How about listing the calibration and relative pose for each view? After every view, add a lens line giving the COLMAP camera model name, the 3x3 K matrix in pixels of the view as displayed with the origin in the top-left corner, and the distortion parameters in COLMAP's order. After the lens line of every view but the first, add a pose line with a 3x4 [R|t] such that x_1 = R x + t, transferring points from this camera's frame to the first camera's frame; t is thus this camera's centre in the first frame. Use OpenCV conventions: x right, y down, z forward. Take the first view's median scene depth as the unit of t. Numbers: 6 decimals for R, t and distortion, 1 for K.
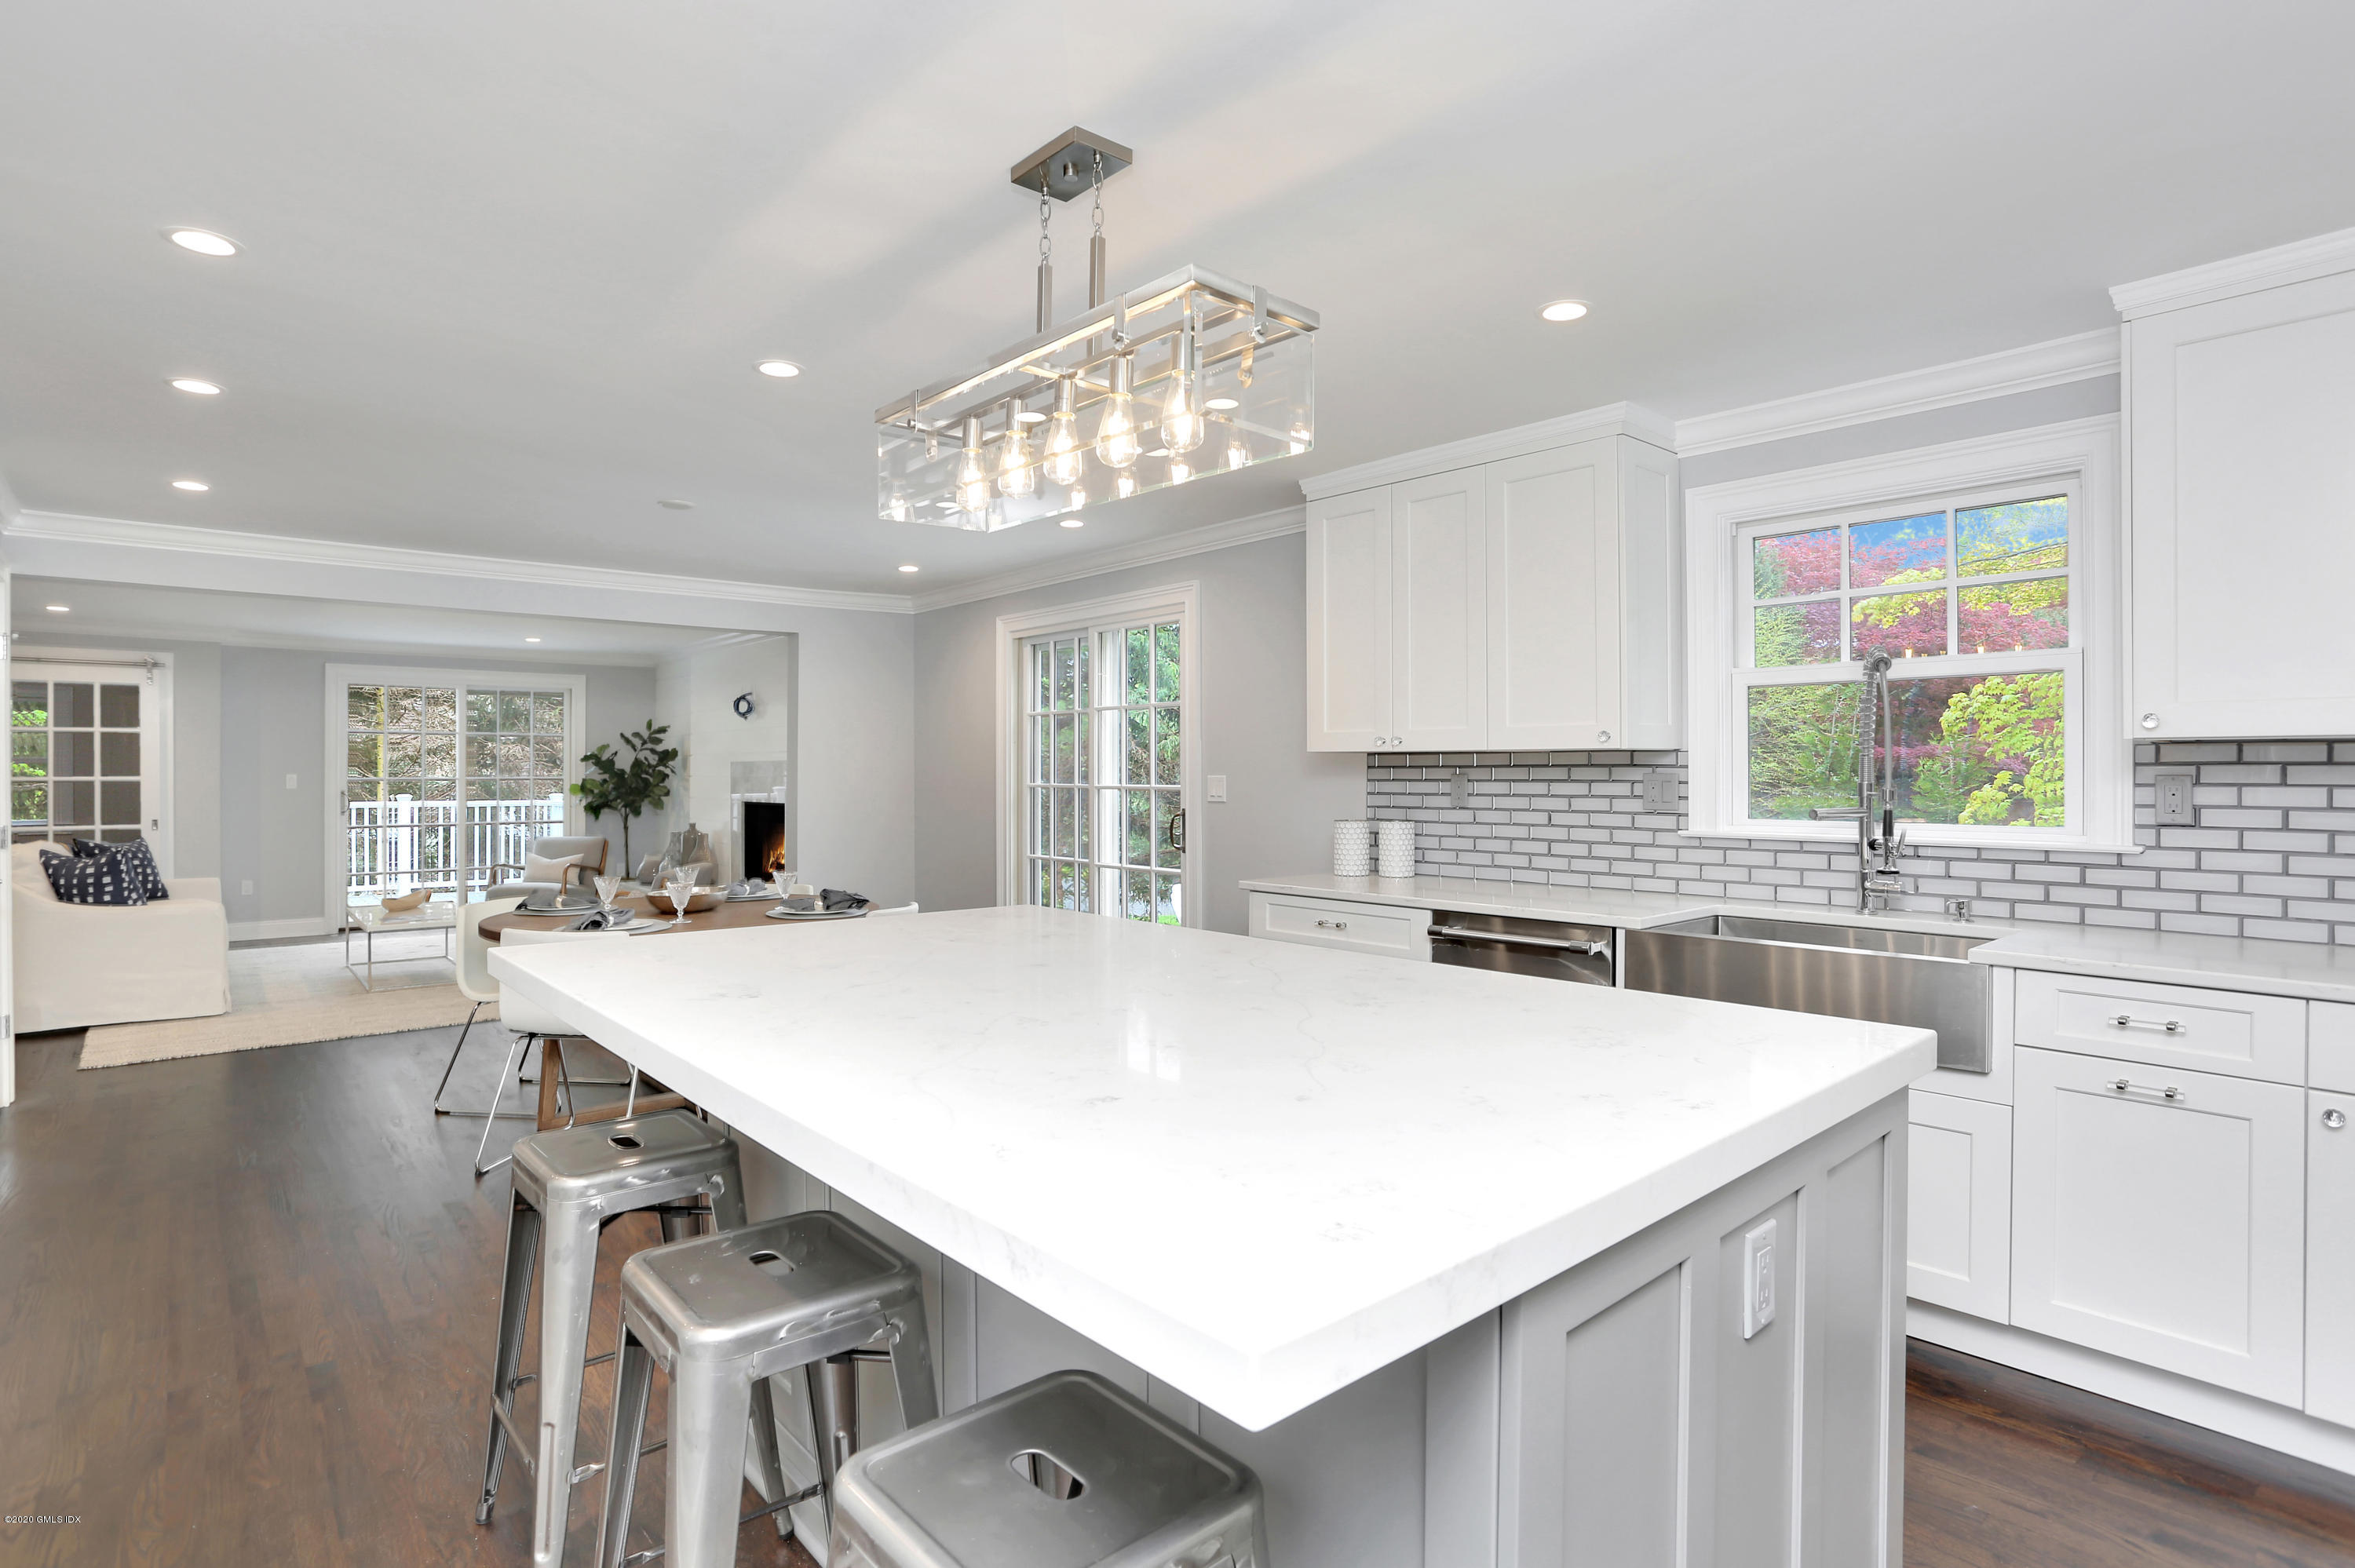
lens RADIAL K [[1180.8, 0, 1162.7], [0, 1180.8, 774.0], [0, 0, 1]] dist [-0.082677, 0.029735]
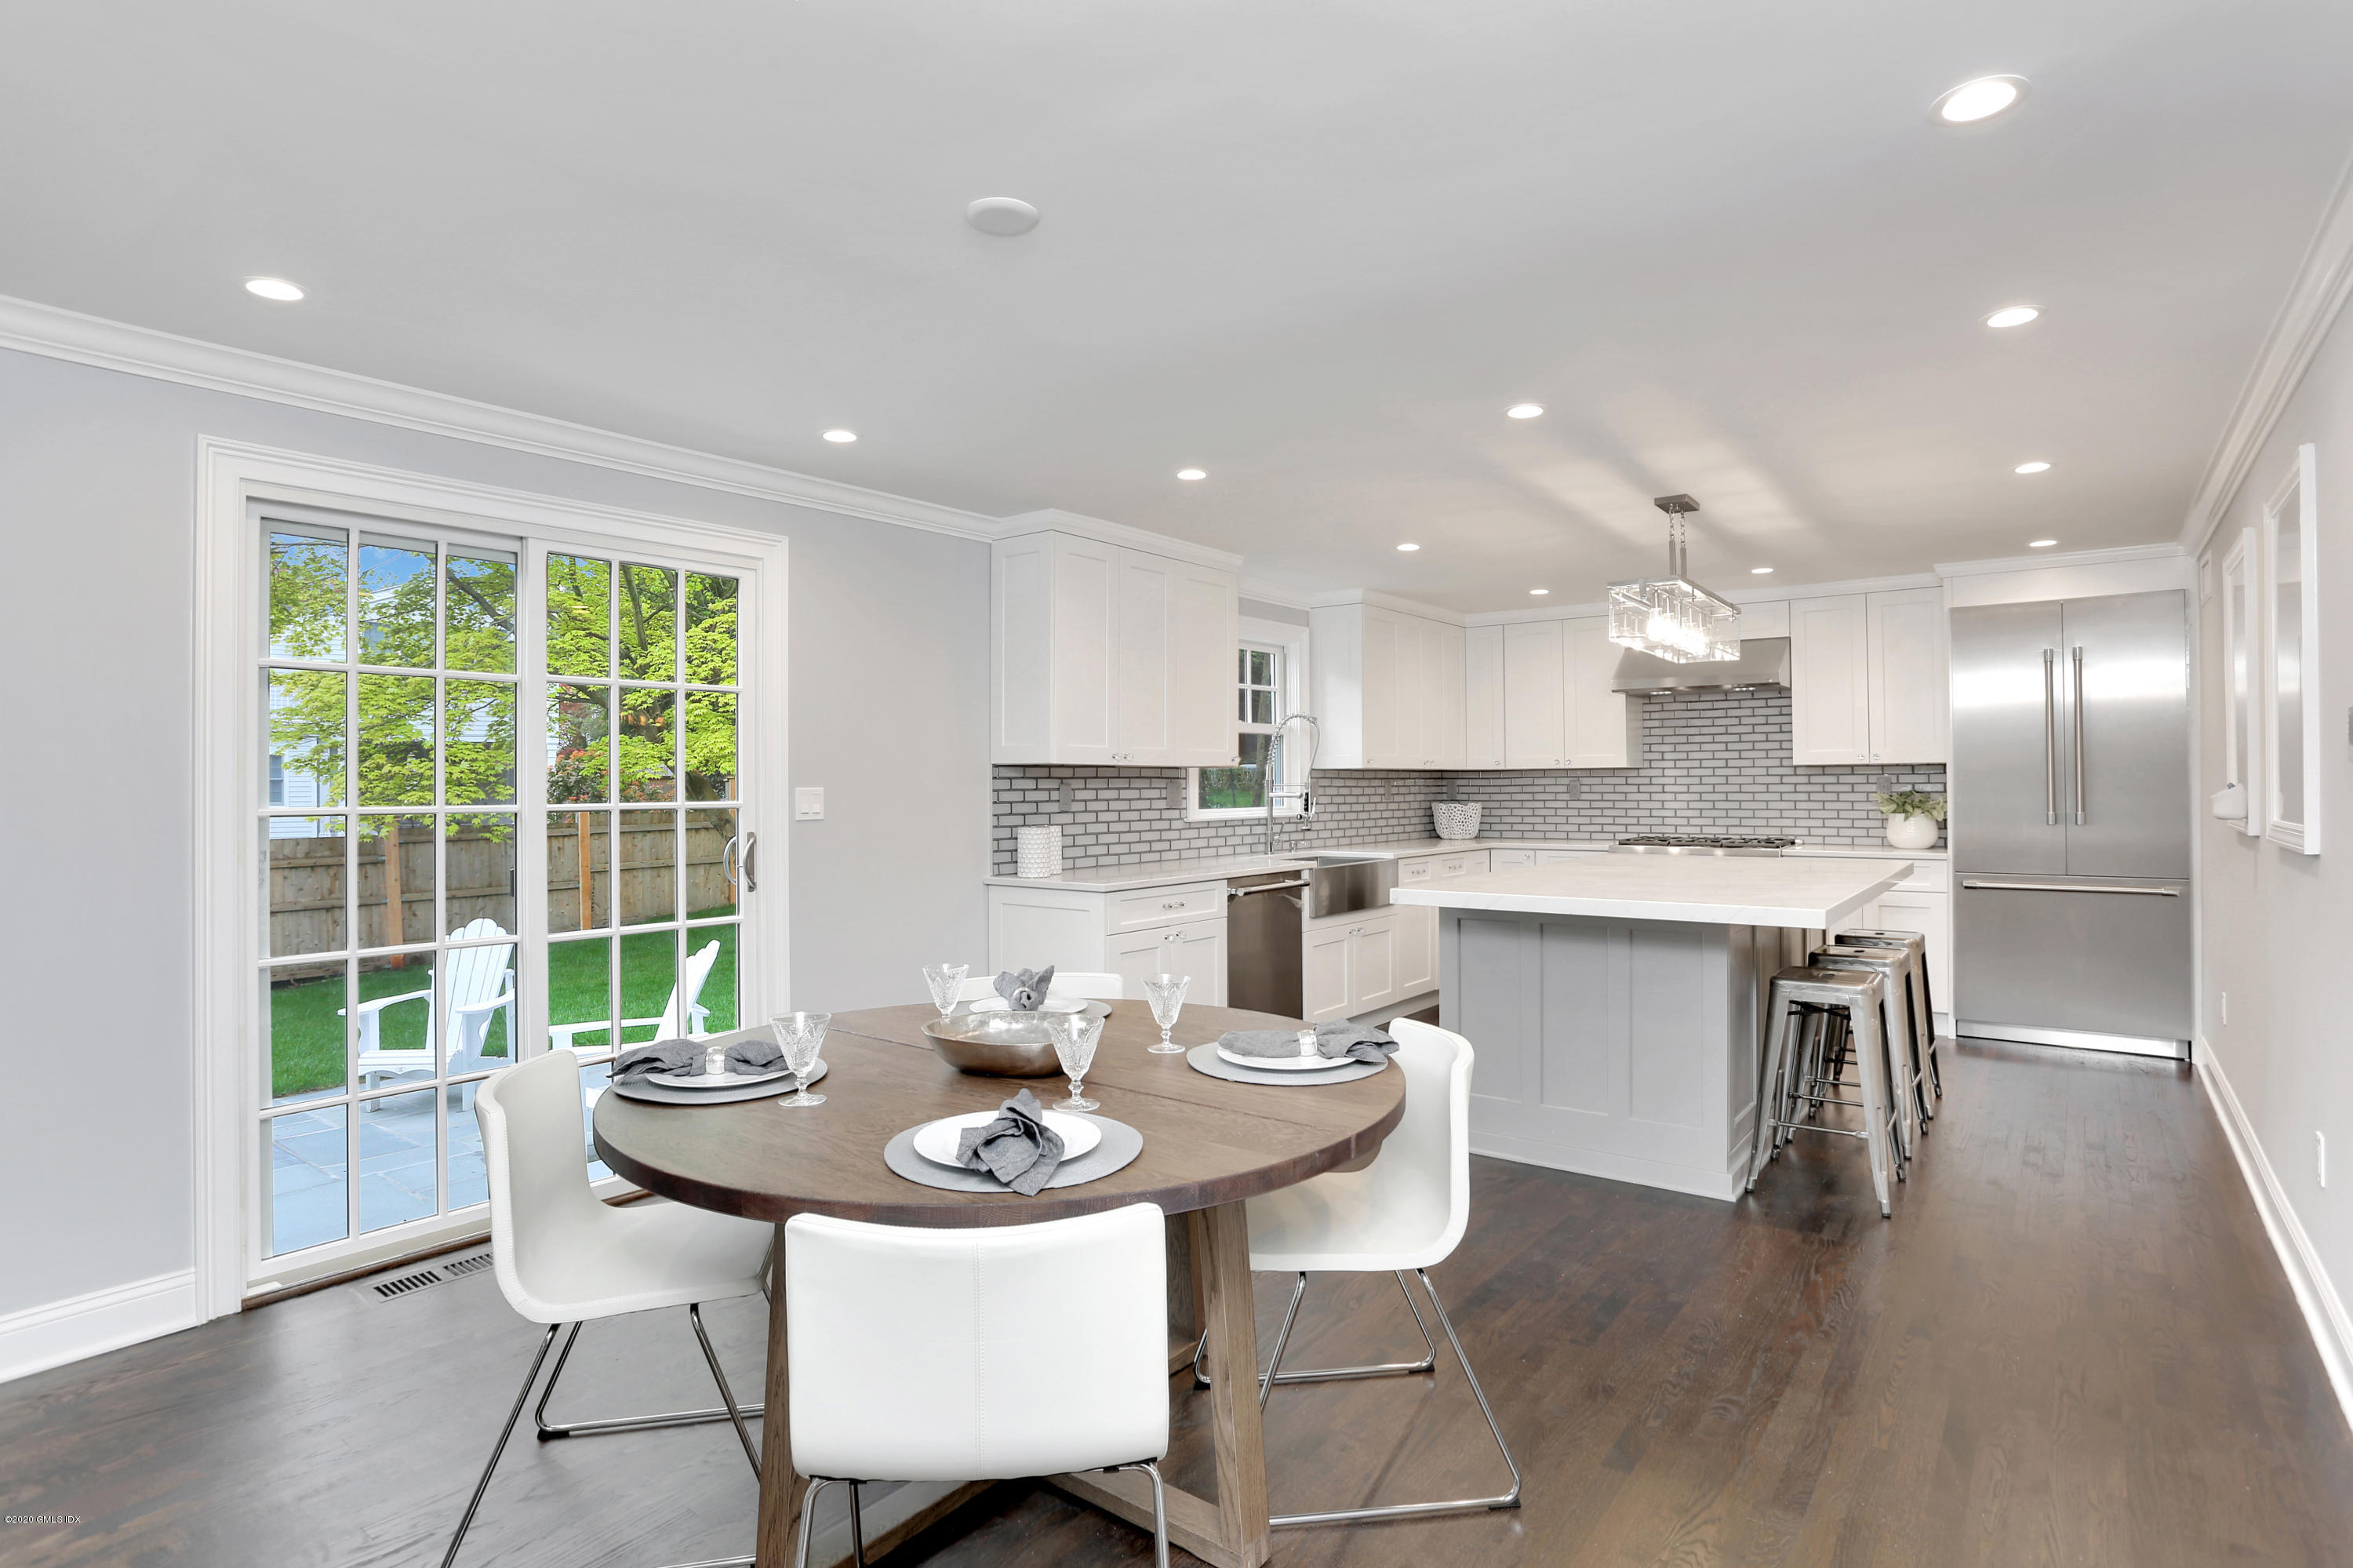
lens RADIAL K [[1186.8, 0, 1201.1], [0, 1186.8, 790.7], [0, 0, 1]] dist [-0.064176, 0.028345]
pose [[-0.223800, -0.002025, 0.974633, -0.987635], [0.008220, 0.999958, 0.003965, 0.003109], [-0.974600, 0.008899, -0.223774, 1.144676]]
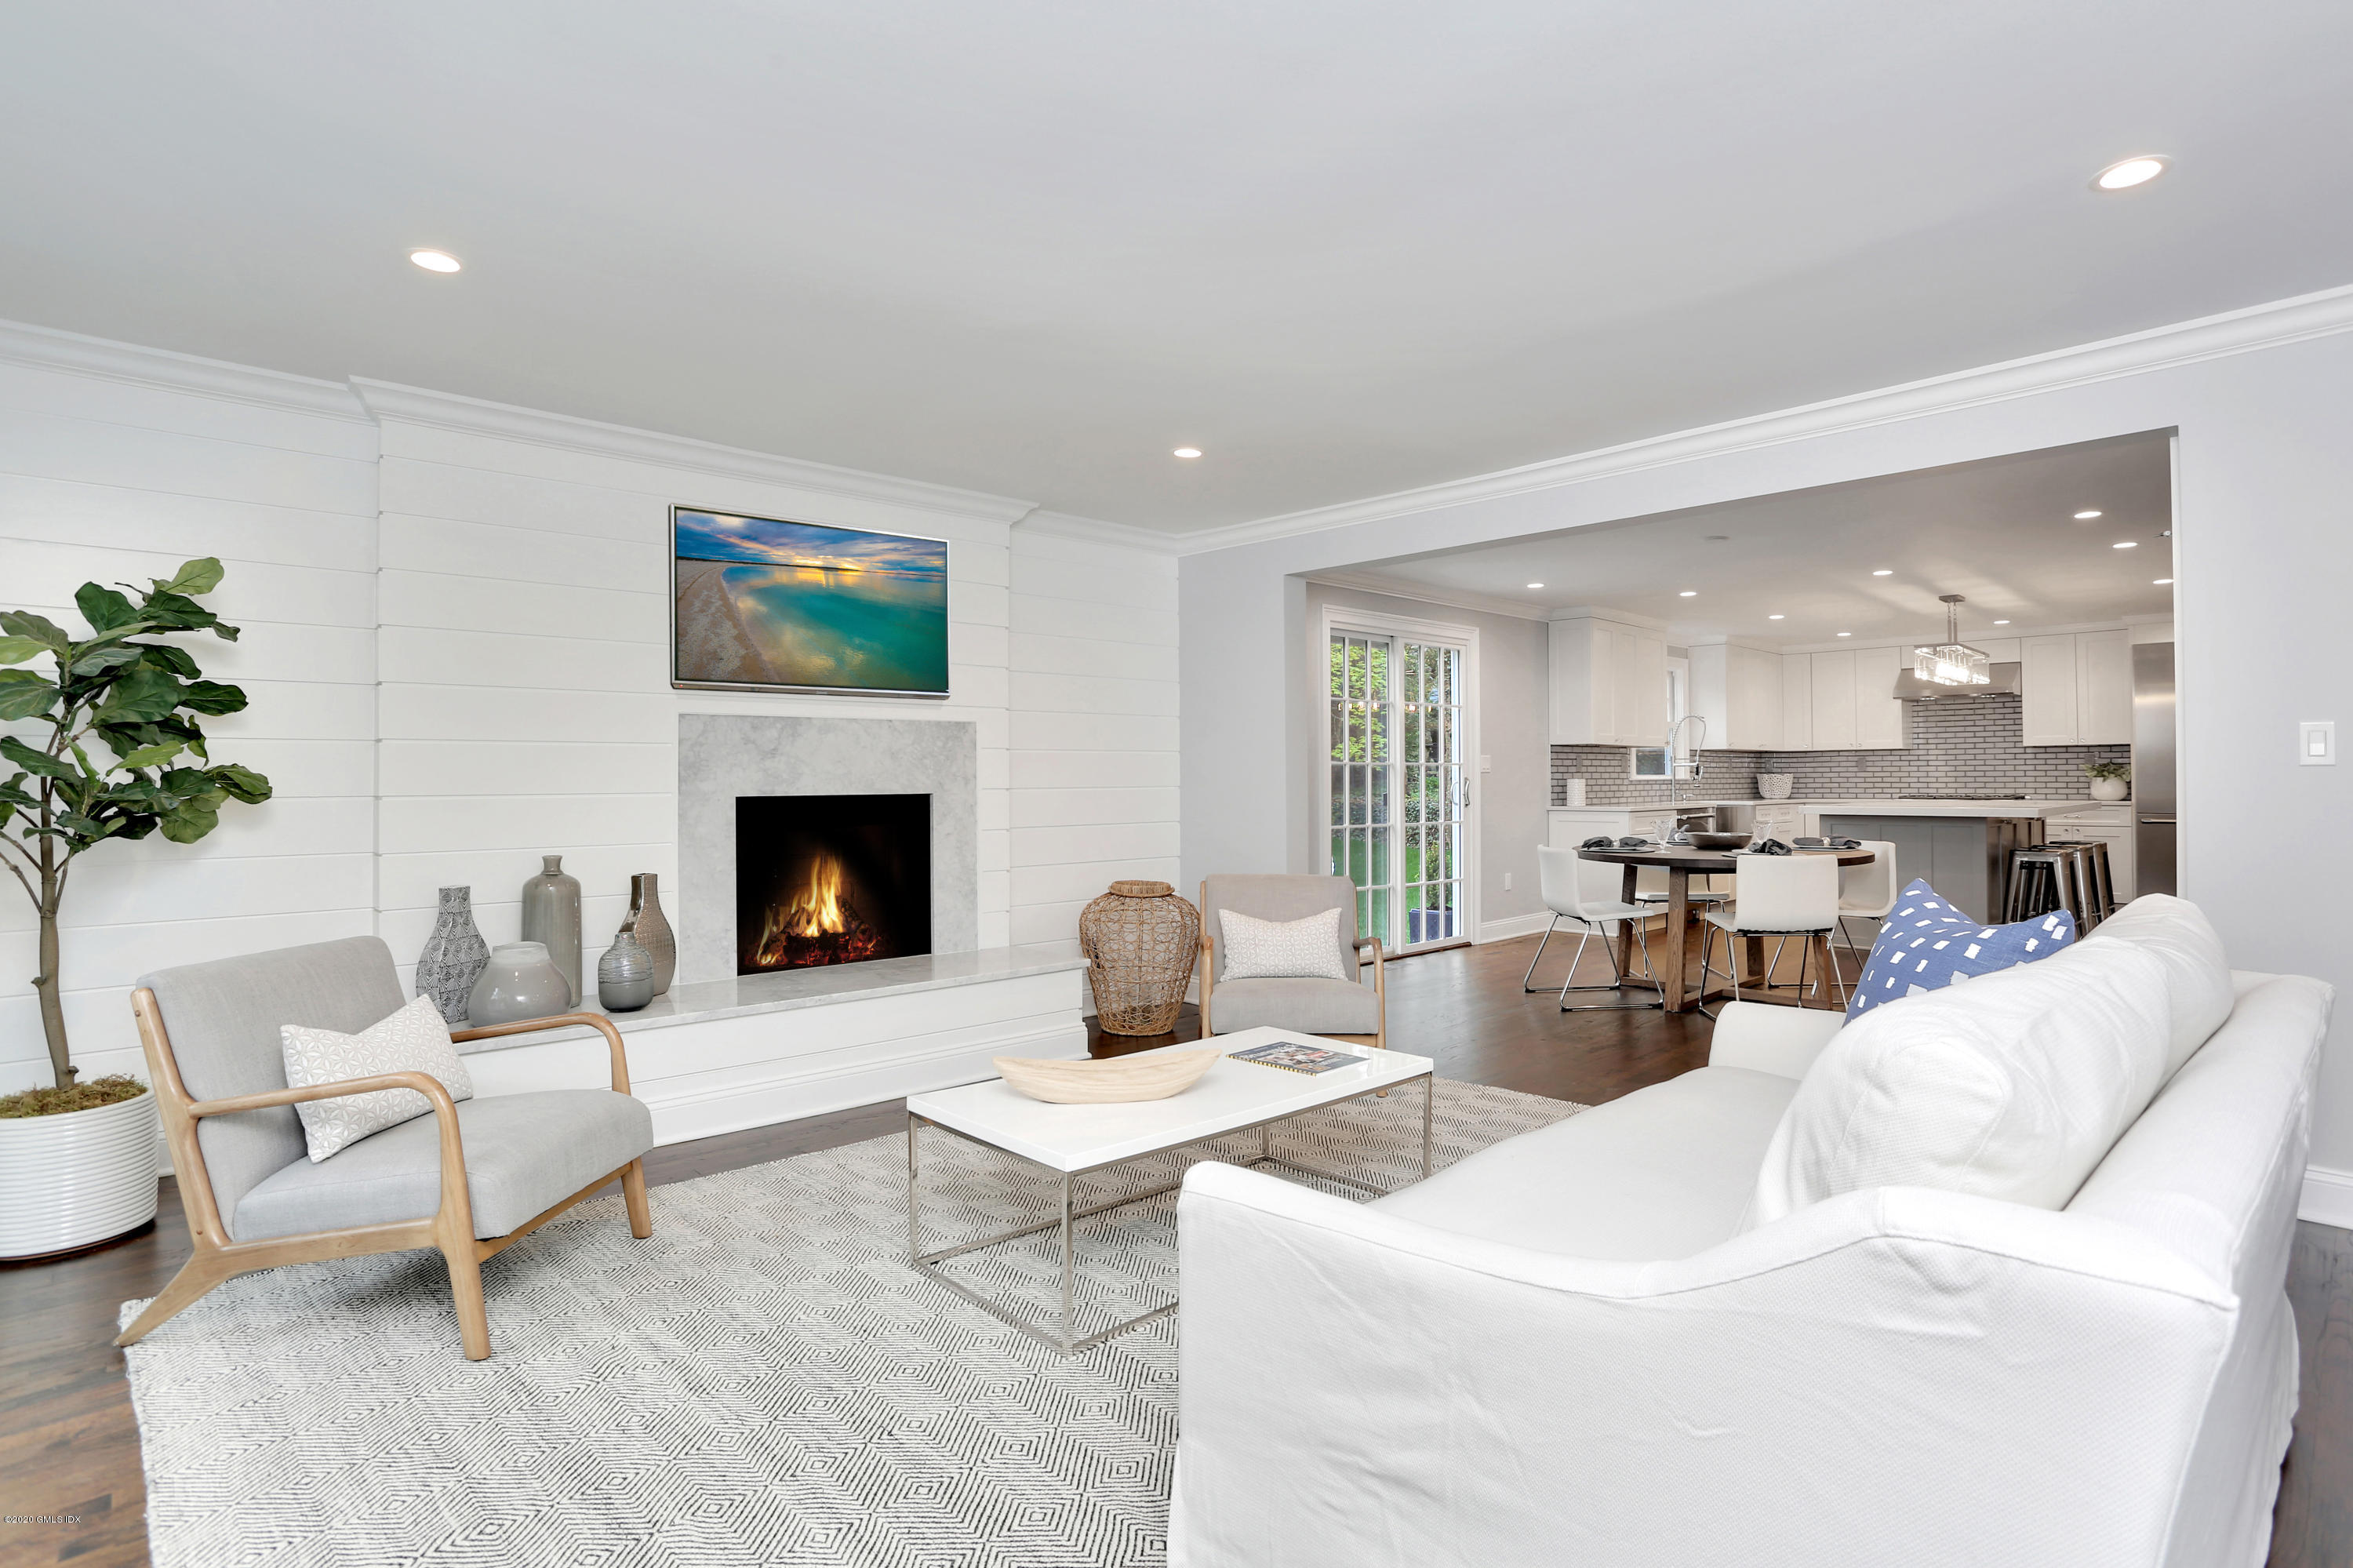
lens RADIAL K [[1180.0, 0, 1161.7], [0, 1180.0, 774.0], [0, 0, 1]] dist [-0.082677, 0.029735]
pose [[-0.043263, 0.006959, 0.999039, -1.854391], [0.007314, 0.999951, -0.006648, 0.040389], [-0.999037, 0.007019, -0.043311, 1.859664]]
